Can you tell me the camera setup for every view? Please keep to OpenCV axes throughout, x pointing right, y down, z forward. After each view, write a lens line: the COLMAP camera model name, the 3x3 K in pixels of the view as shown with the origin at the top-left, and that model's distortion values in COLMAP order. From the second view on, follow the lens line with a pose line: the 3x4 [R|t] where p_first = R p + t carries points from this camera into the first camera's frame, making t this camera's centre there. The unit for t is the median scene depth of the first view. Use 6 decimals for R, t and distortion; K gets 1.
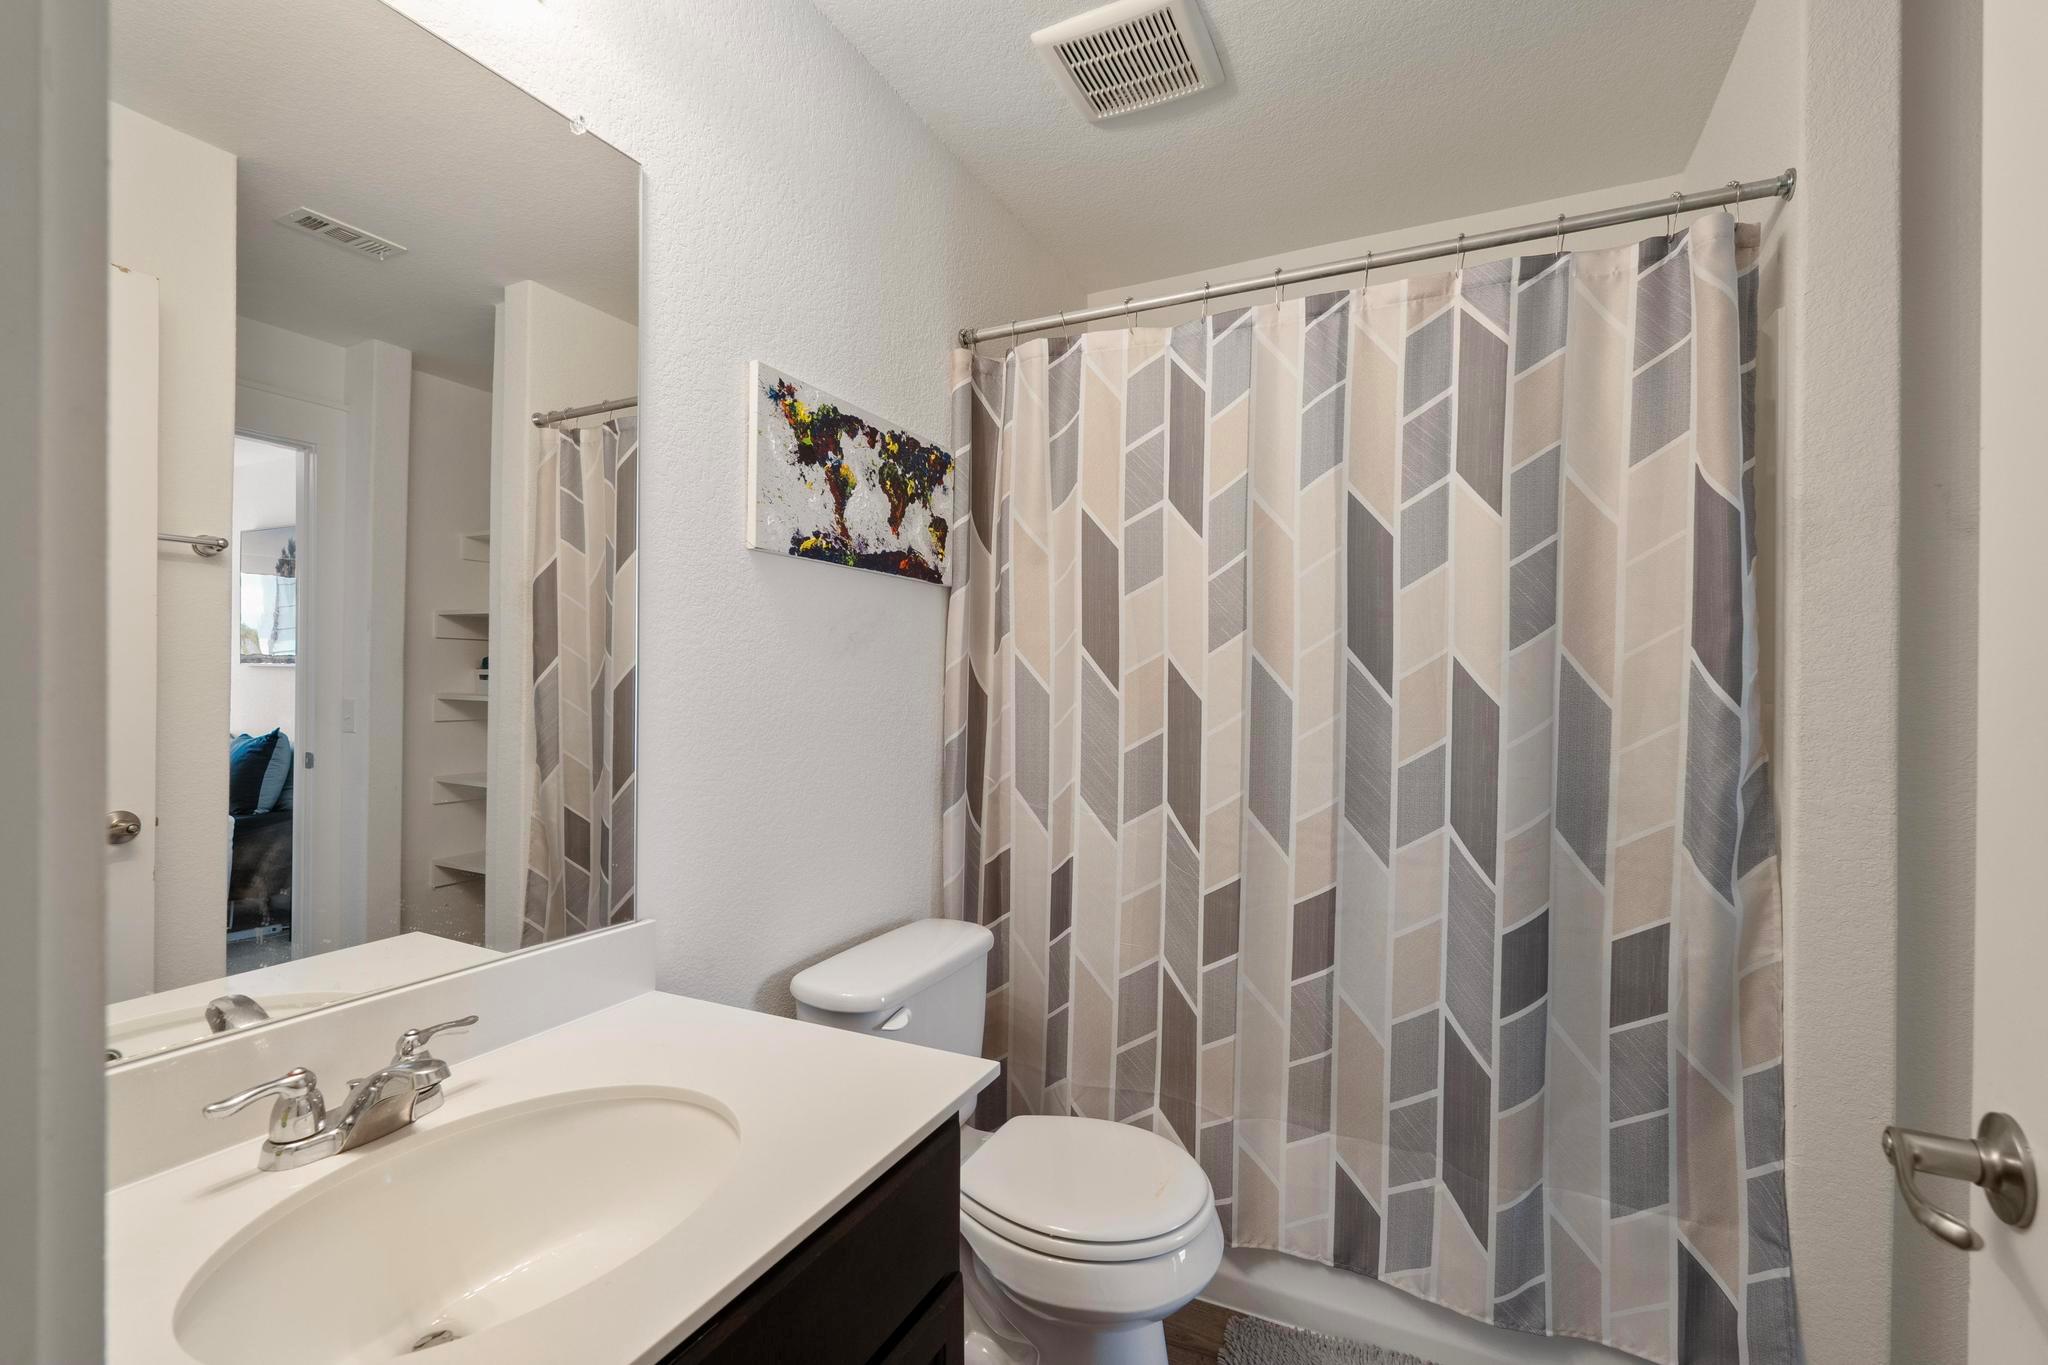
lens RADIAL K [[899.8, 0, 1023.6], [0, 899.8, 689.1], [0, 0, 1]] dist [-0.000059, -0.001069]
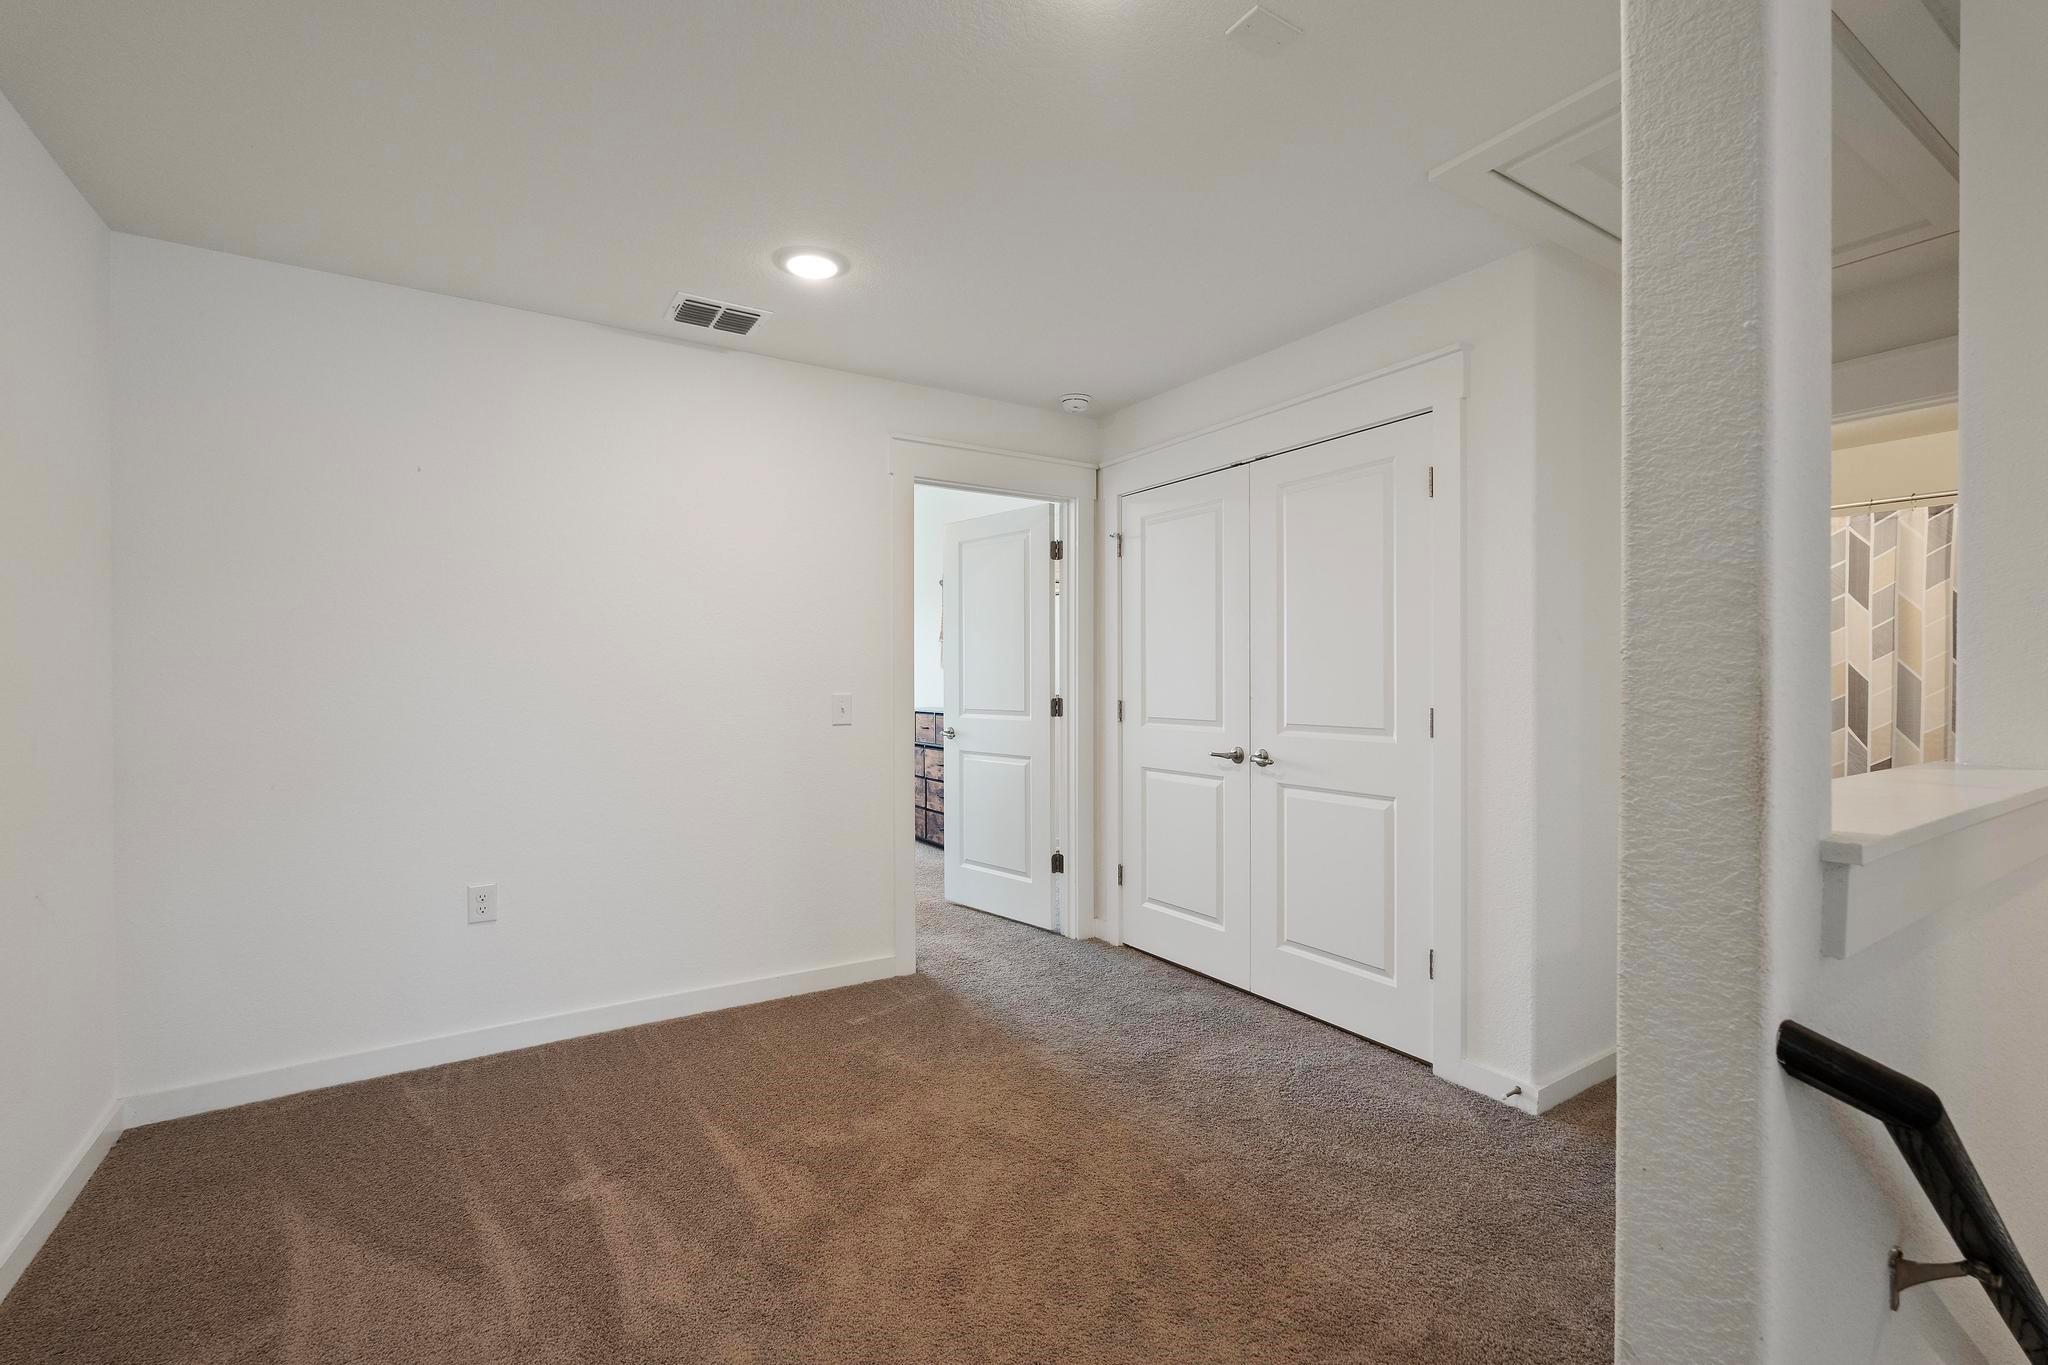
lens RADIAL K [[899.8, 0, 1023.5], [0, 899.8, 683.0], [0, 0, 1]] dist [-0.000059, -0.001069]
pose [[0.856981, -0.005098, -0.515323, -0.473159], [0.010512, 0.999916, 0.007588, -0.023718], [0.515241, -0.011920, 0.856962, -2.102035]]
